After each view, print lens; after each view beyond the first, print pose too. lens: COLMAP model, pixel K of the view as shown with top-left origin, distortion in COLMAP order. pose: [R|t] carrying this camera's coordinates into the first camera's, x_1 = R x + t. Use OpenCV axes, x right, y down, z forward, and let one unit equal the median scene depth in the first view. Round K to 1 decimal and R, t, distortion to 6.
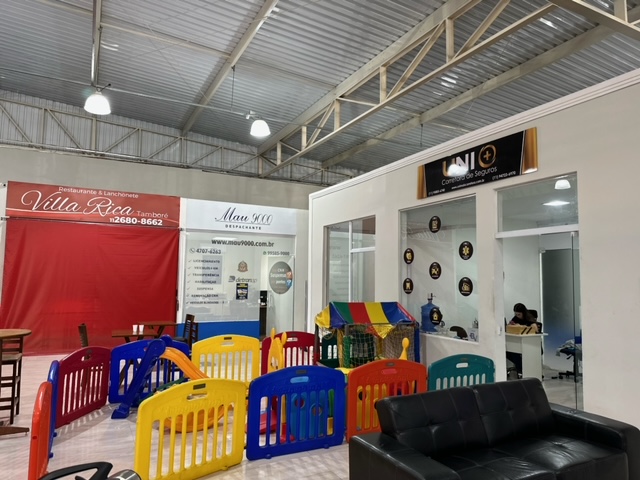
lens RADIAL K [[456.7, 0, 320.0], [0, 456.7, 240.0], [0, 0, 1]] dist [0.151982, -0.293521]
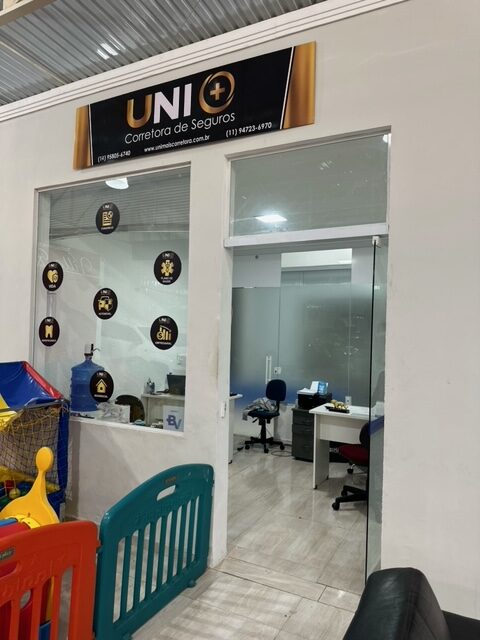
lens RADIAL K [[456.7, 0, 240.0], [0, 456.7, 320.0], [0, 0, 1]] dist [0.151982, -0.293521]
pose [[0.822341, 0.020621, 0.568621, 0.076863], [-0.063777, 0.996386, 0.056099, 0.048950], [-0.565410, -0.082398, 0.820684, 0.499763]]
